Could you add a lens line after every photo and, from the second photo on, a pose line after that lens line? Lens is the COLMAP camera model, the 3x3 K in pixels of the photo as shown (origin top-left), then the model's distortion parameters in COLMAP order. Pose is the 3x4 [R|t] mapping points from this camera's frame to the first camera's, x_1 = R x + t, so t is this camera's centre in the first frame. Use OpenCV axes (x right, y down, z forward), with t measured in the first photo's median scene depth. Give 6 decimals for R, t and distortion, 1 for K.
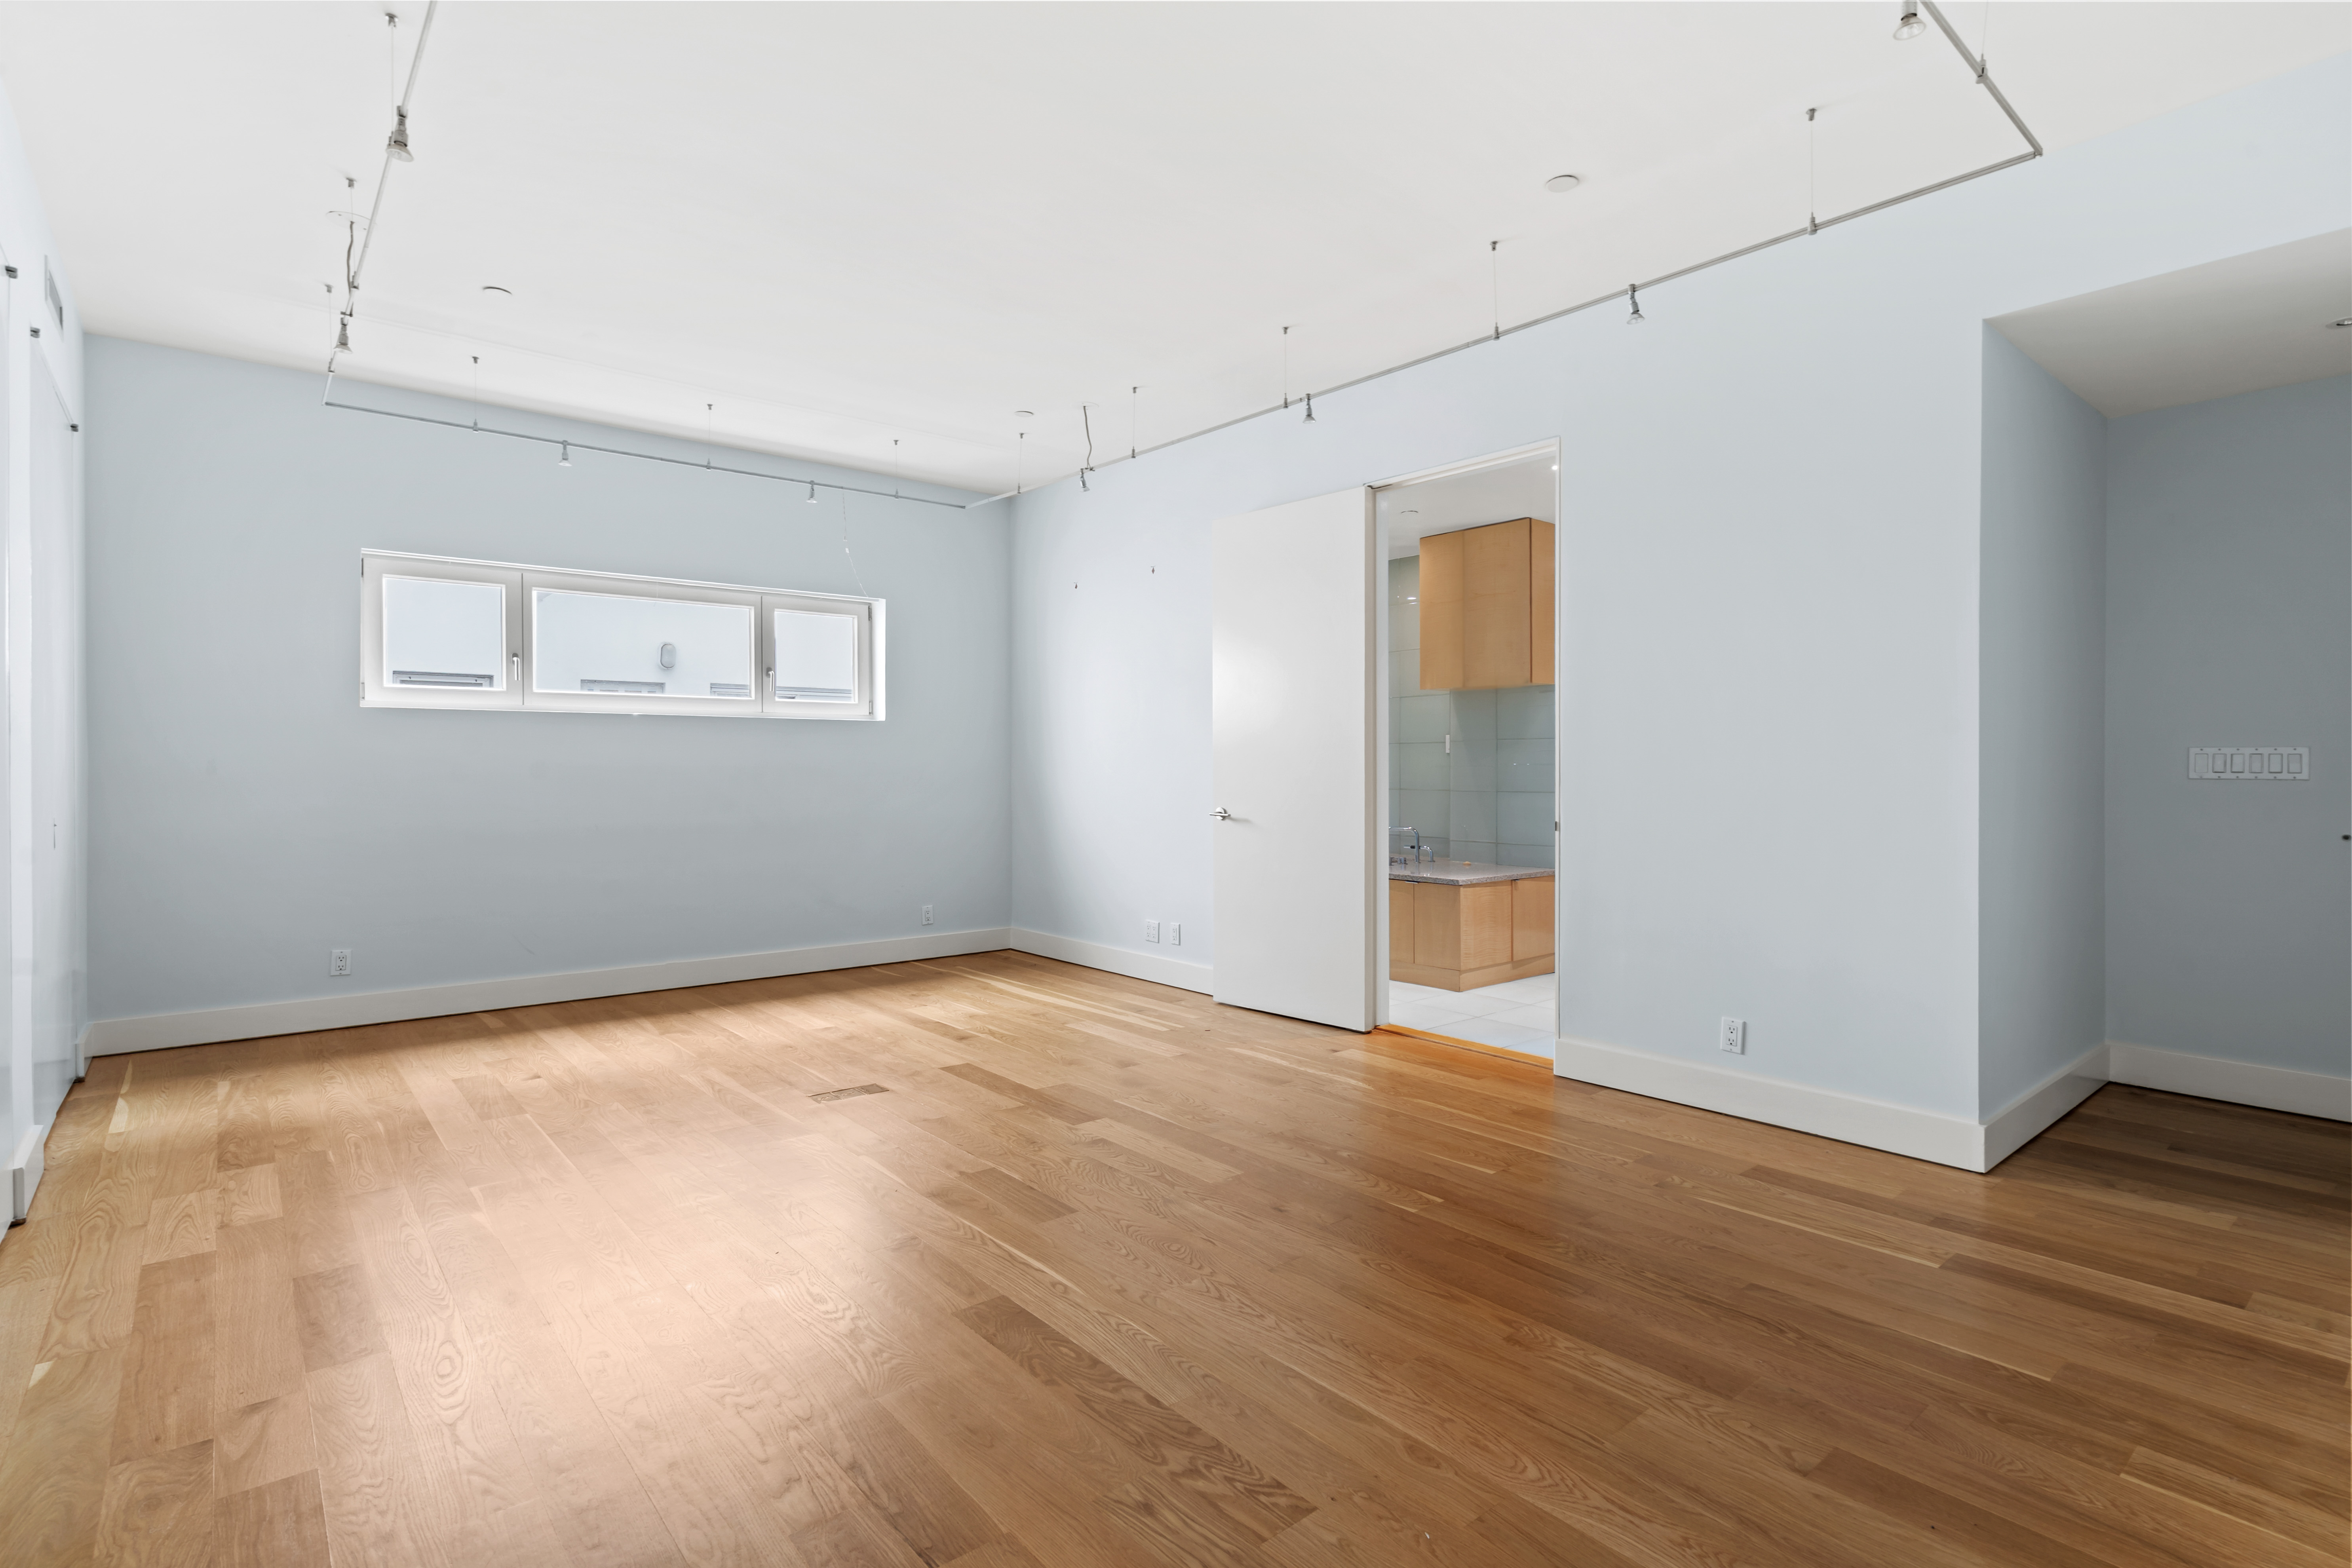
lens RADIAL K [[1138.0, 0, 1184.1], [0, 1138.0, 778.4], [0, 0, 1]] dist [-0.001933, -0.001838]
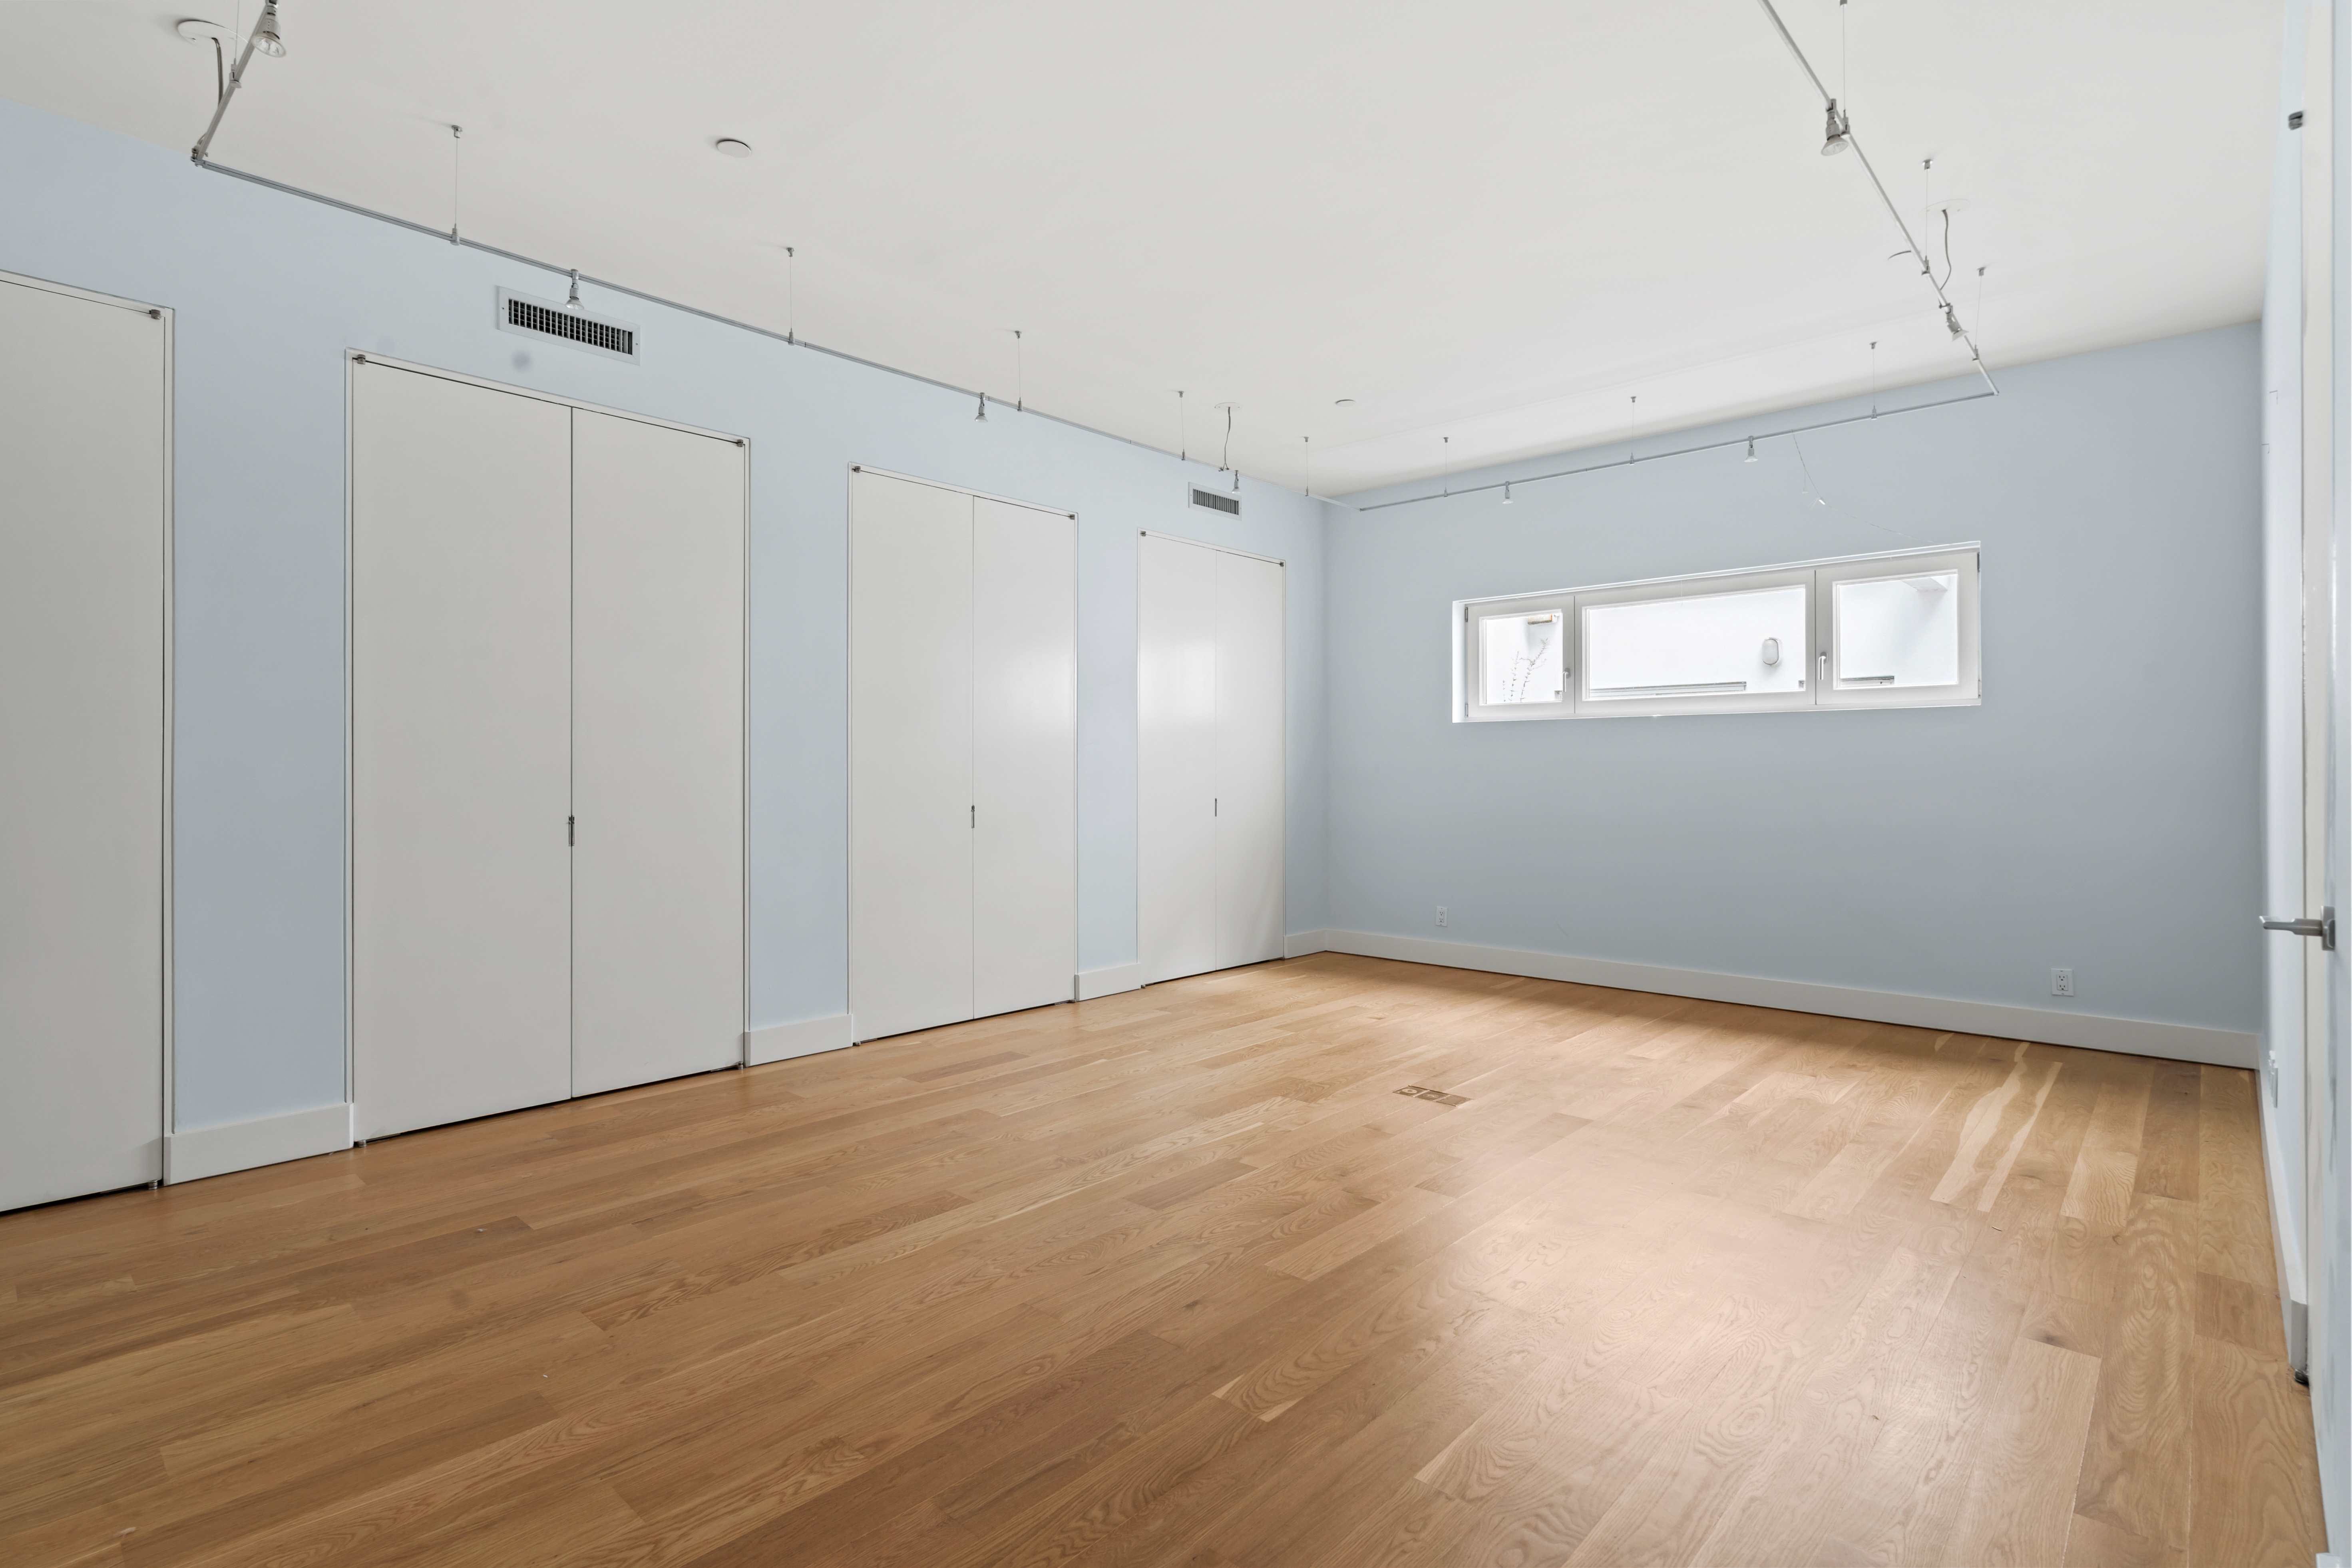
lens RADIAL K [[1138.1, 0, 1184.1], [0, 1138.1, 778.4], [0, 0, 1]] dist [-0.001933, -0.001838]
pose [[0.128937, 0.003624, -0.991646, 0.943988], [-0.007904, 0.999965, 0.002626, -0.001699], [0.991621, 0.007500, 0.128961, 0.937421]]
